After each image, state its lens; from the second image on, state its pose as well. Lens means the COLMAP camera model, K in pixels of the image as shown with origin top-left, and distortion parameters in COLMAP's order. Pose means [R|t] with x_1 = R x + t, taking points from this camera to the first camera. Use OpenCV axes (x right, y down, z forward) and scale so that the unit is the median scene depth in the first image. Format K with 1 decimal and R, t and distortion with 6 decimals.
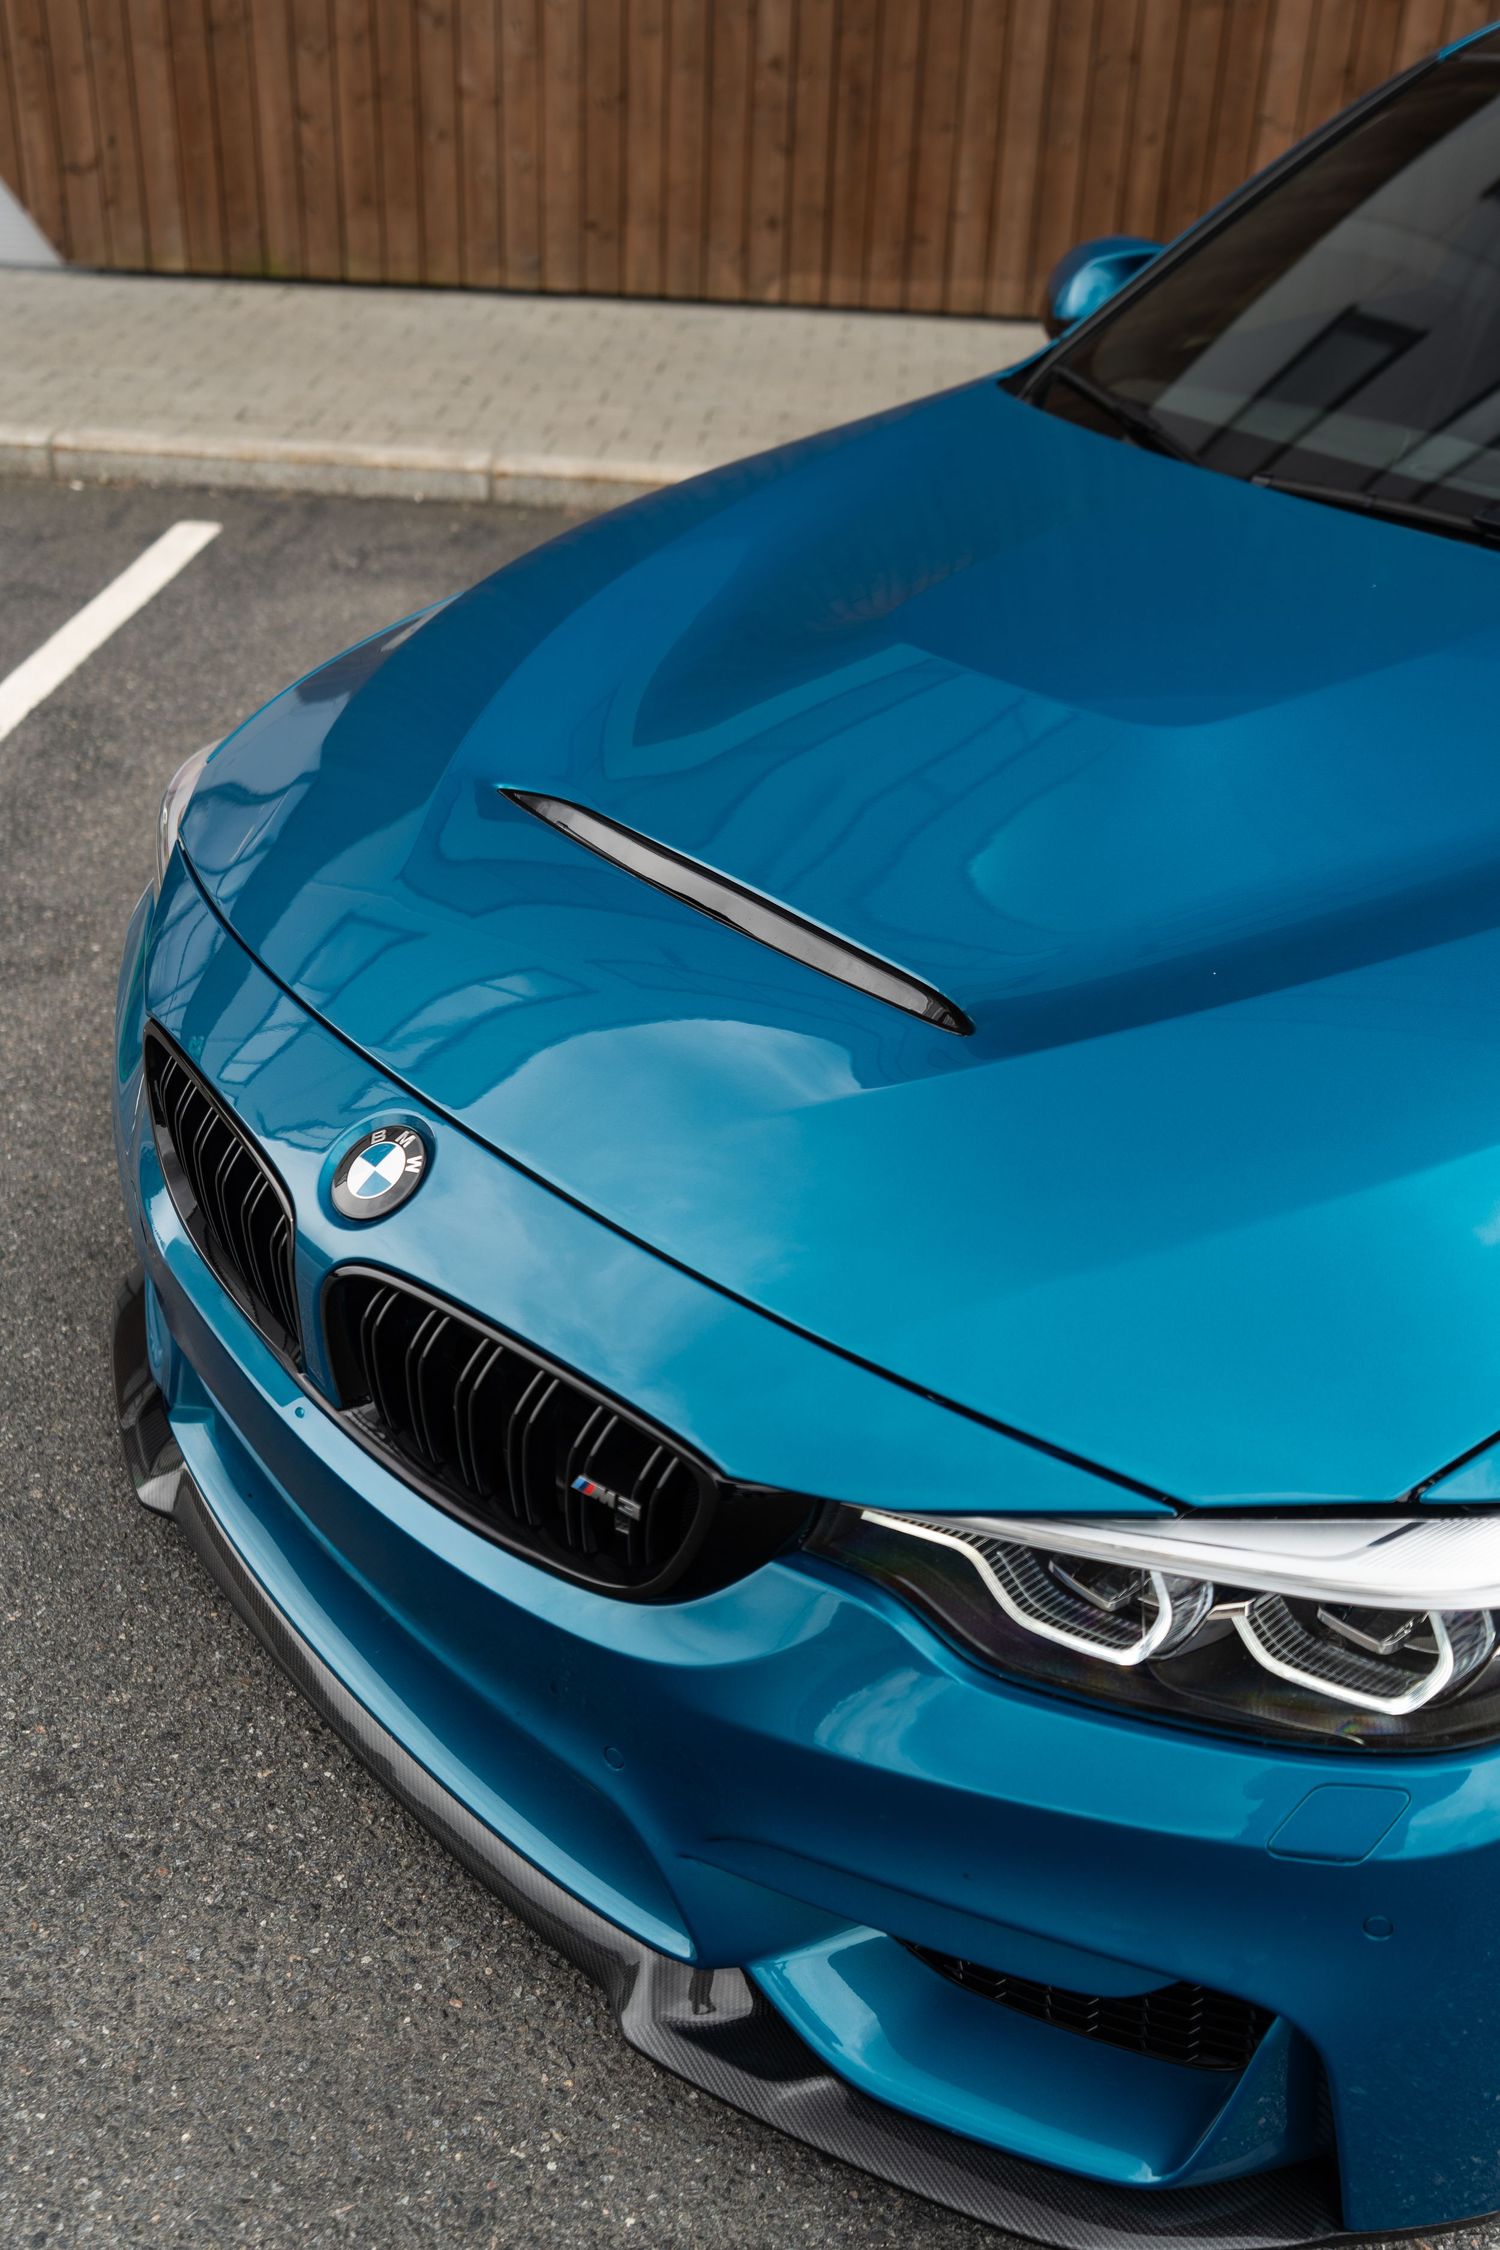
lens RADIAL K [[2194.2, 0, 763.9], [0, 2194.2, 1145.9], [0, 0, 1]] dist [0.011793, 0.007083]
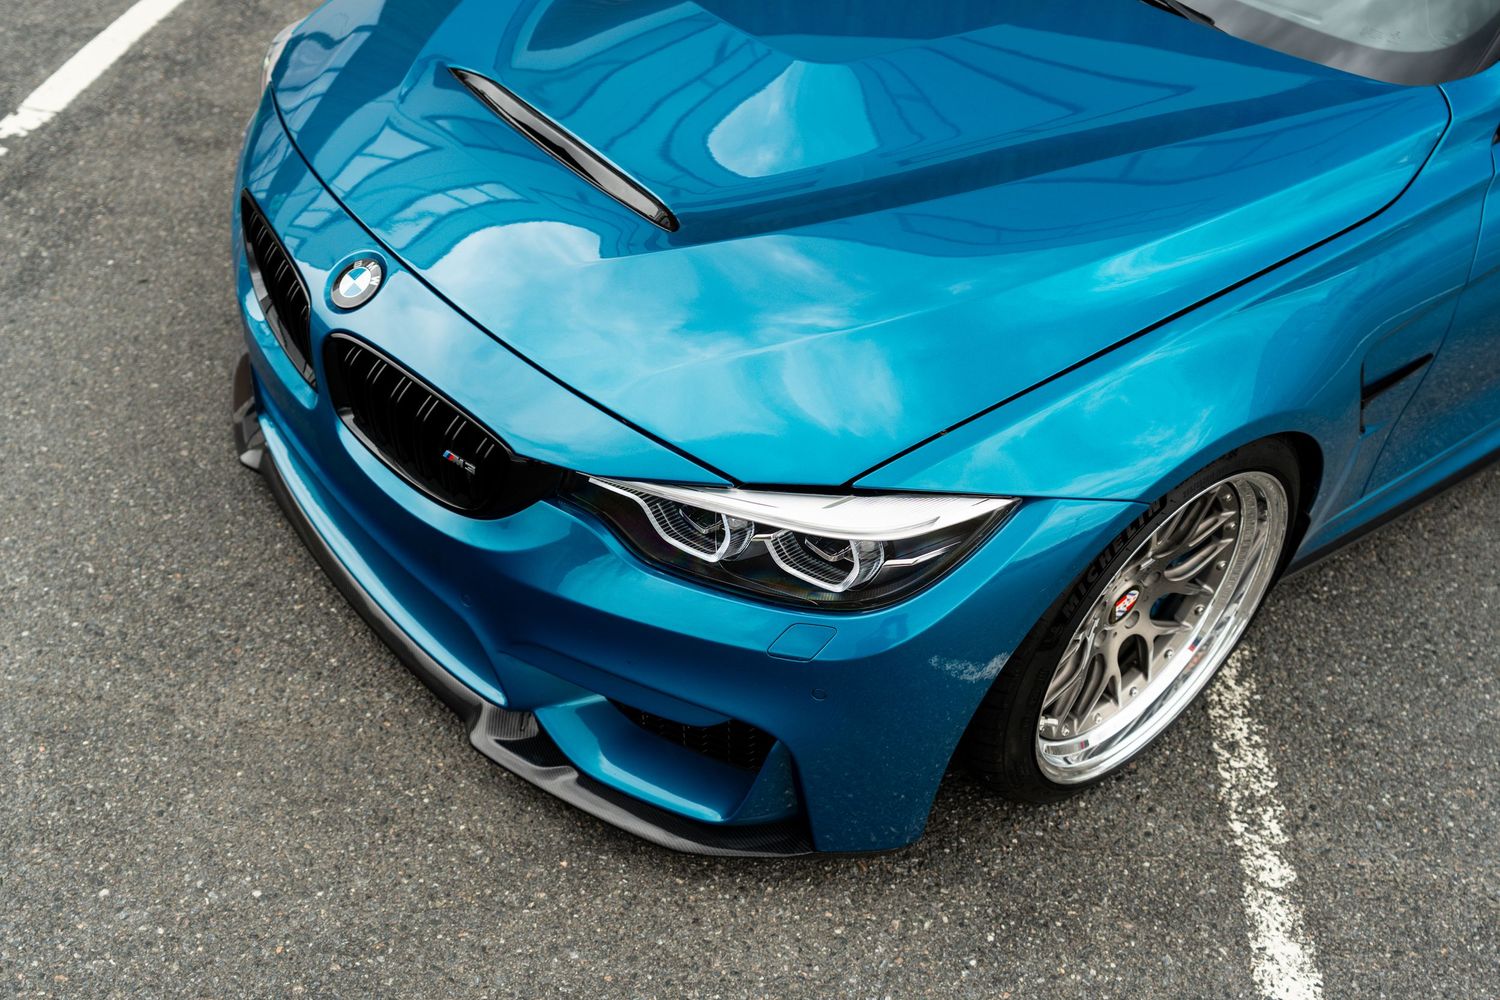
lens RADIAL K [[1462.8, 0, 750.0], [0, 1462.8, 500.0], [0, 0, 1]] dist [0.011793, 0.007083]
pose [[0.997317, 0.070396, 0.020067, 0.132678], [-0.072531, 0.987336, 0.141093, -0.005739], [-0.009881, -0.142170, 0.989793, -0.233289]]
